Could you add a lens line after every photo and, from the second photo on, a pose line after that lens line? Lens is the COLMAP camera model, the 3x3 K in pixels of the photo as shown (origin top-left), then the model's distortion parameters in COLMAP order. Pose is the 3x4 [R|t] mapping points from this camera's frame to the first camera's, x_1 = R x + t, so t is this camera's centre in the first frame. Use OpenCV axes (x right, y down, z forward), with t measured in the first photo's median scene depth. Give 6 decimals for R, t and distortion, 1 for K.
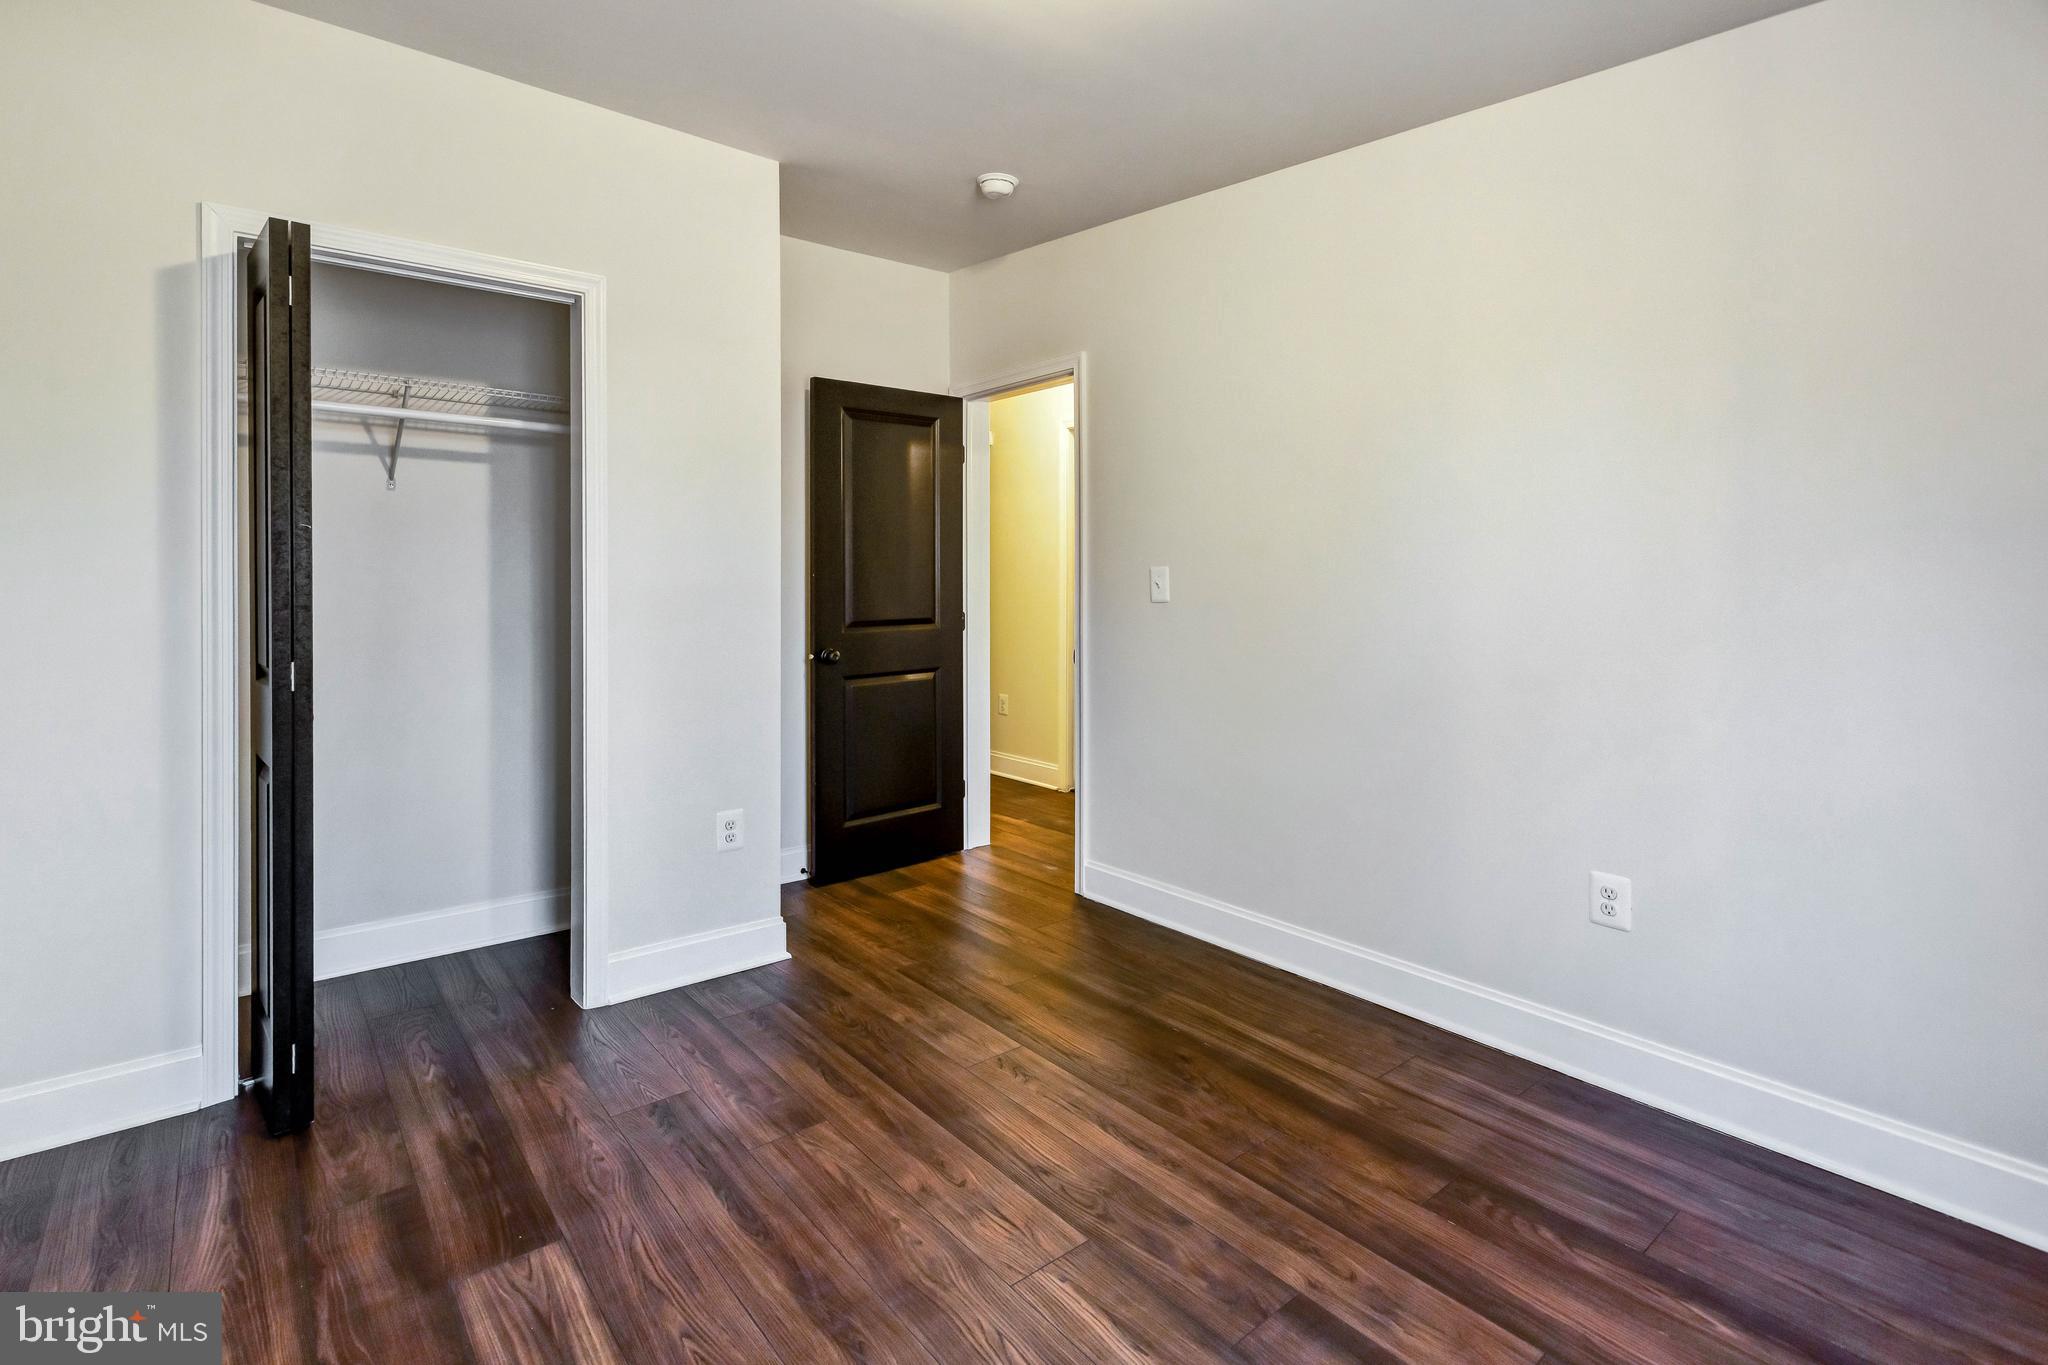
lens RADIAL K [[959.8, 0, 1001.0], [0, 959.8, 573.4], [0, 0, 1]] dist [-0.000365, -0.000267]
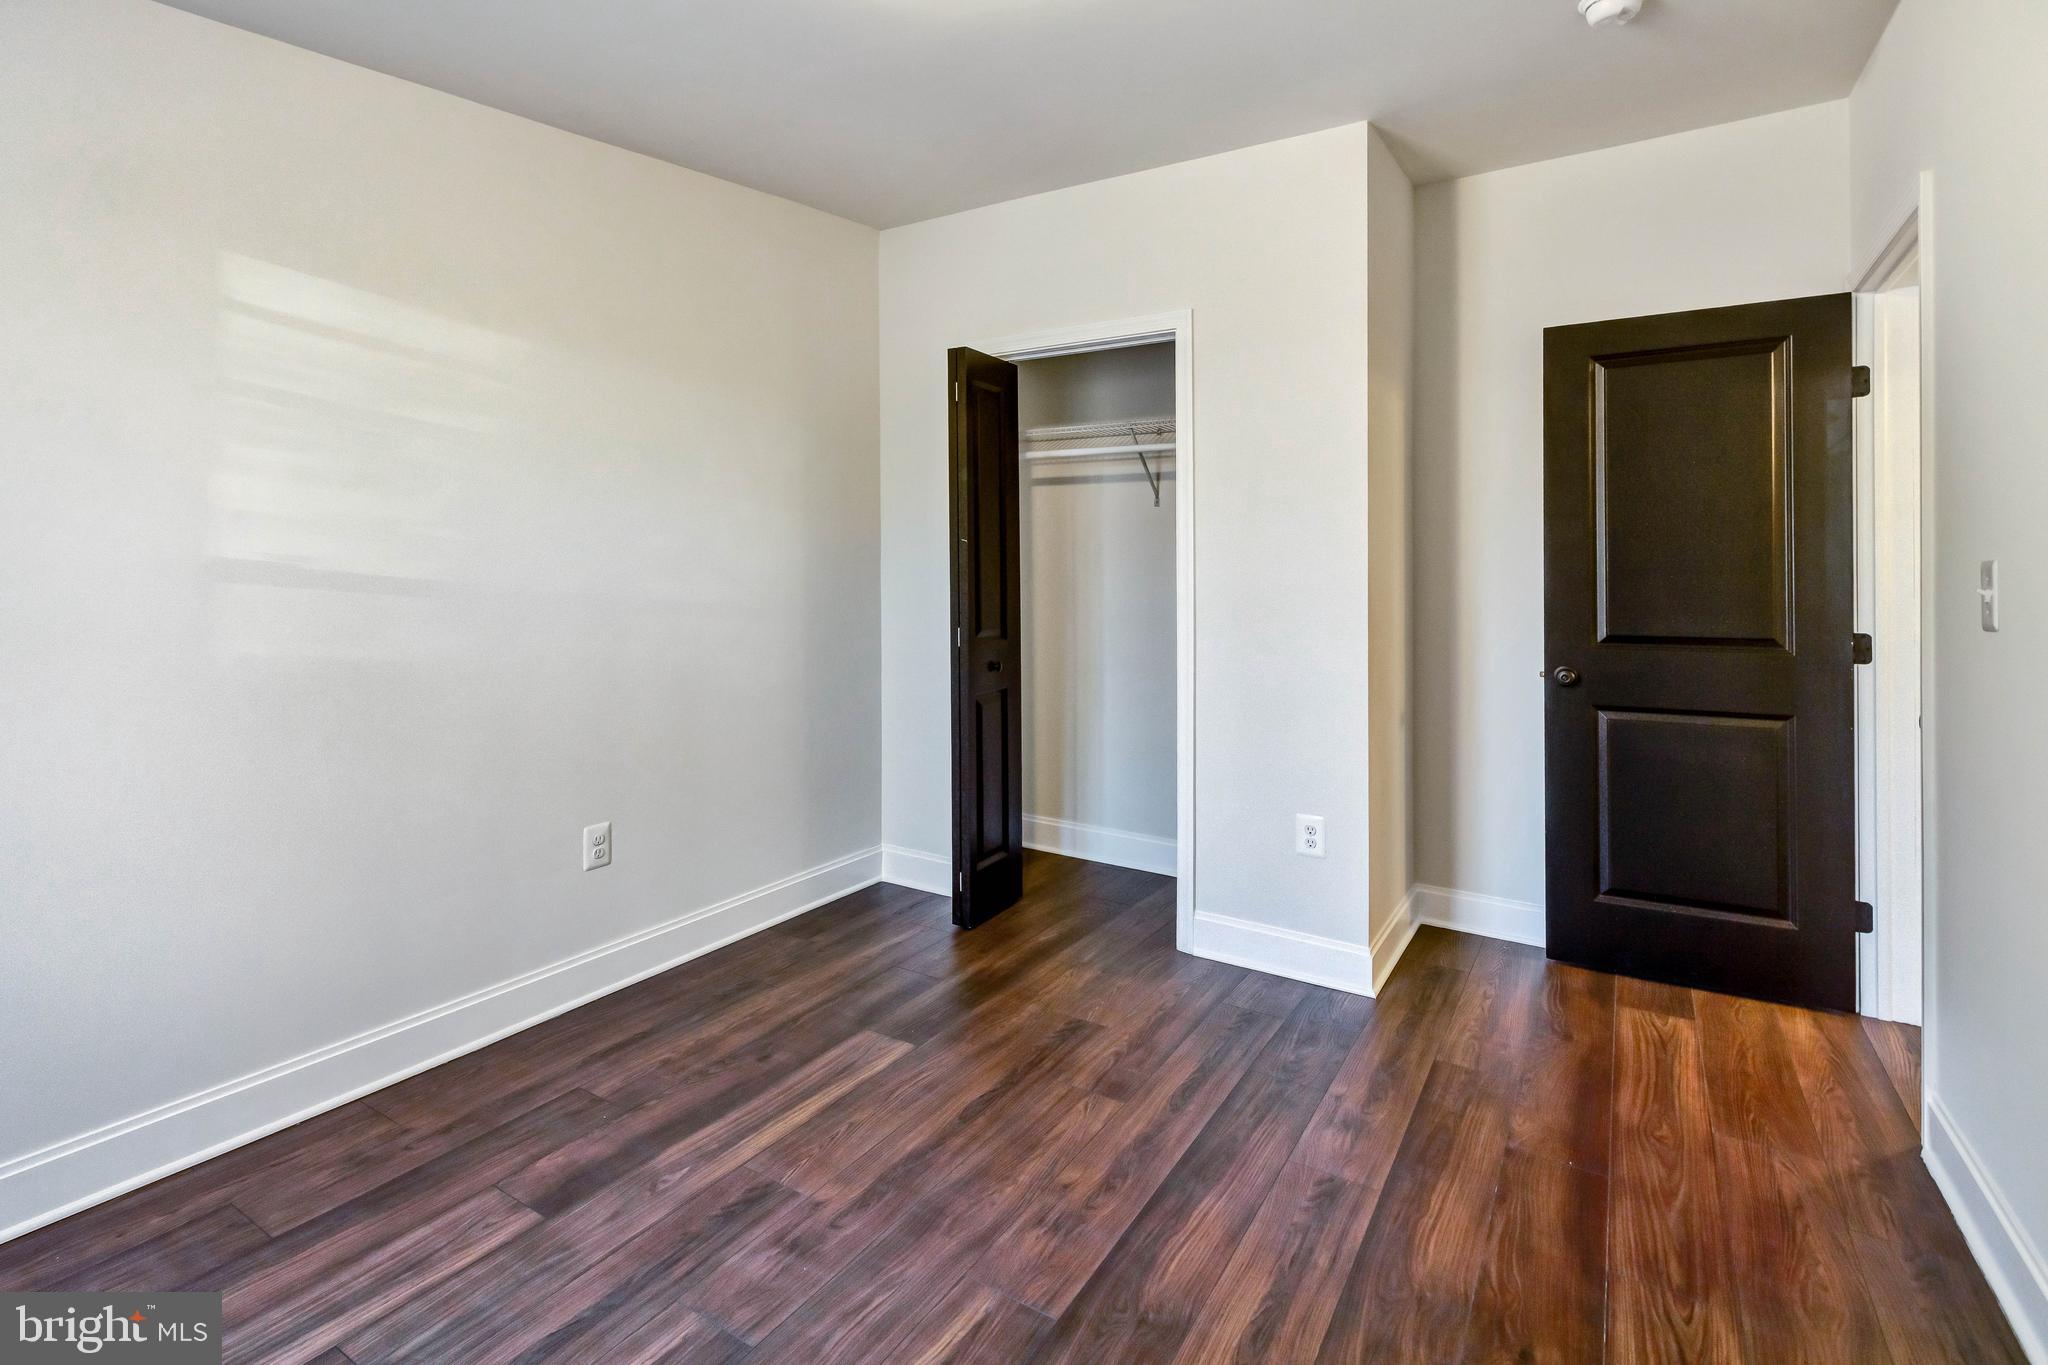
lens RADIAL K [[959.8, 0, 1001.0], [0, 959.8, 573.4], [0, 0, 1]] dist [-0.000365, -0.000267]
pose [[0.326836, 0.007577, -0.945051, 0.771815], [0.002589, 0.999957, 0.008913, -0.012686], [0.945077, -0.005360, 0.326803, 0.552539]]
